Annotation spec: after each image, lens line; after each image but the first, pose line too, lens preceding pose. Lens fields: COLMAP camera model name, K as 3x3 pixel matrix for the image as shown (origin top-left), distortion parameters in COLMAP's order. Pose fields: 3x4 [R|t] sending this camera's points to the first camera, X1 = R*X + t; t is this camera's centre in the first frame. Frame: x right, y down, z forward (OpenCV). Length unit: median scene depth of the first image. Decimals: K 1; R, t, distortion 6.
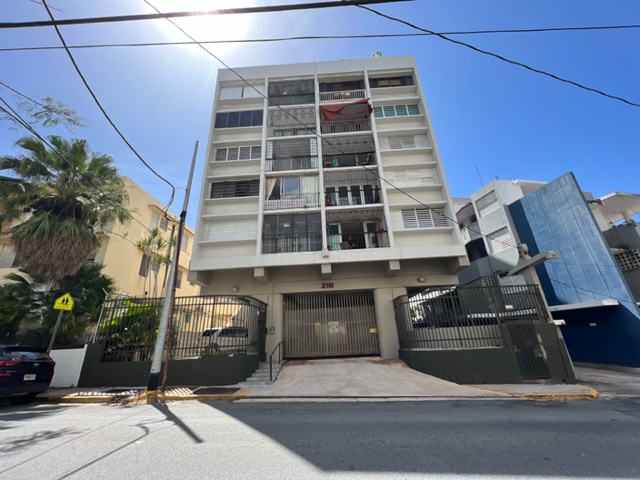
lens RADIAL K [[258.4, 0, 320.0], [0, 258.4, 240.0], [0, 0, 1]] dist [-0.001117, -0.000136]
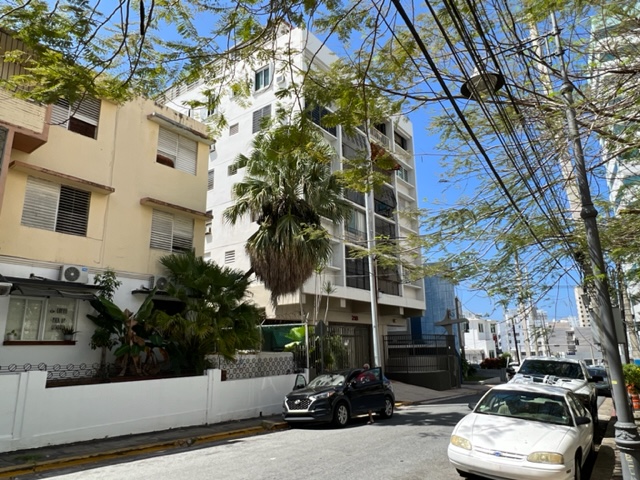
lens RADIAL K [[422.7, 0, 320.0], [0, 422.7, 240.0], [0, 0, 1]] dist [0.000565, -0.000042]
pose [[0.556061, 0.230584, 0.798516, -1.691505], [-0.308883, 0.949267, -0.059019, 0.011080], [-0.771614, -0.213830, 0.599073, 0.104644]]
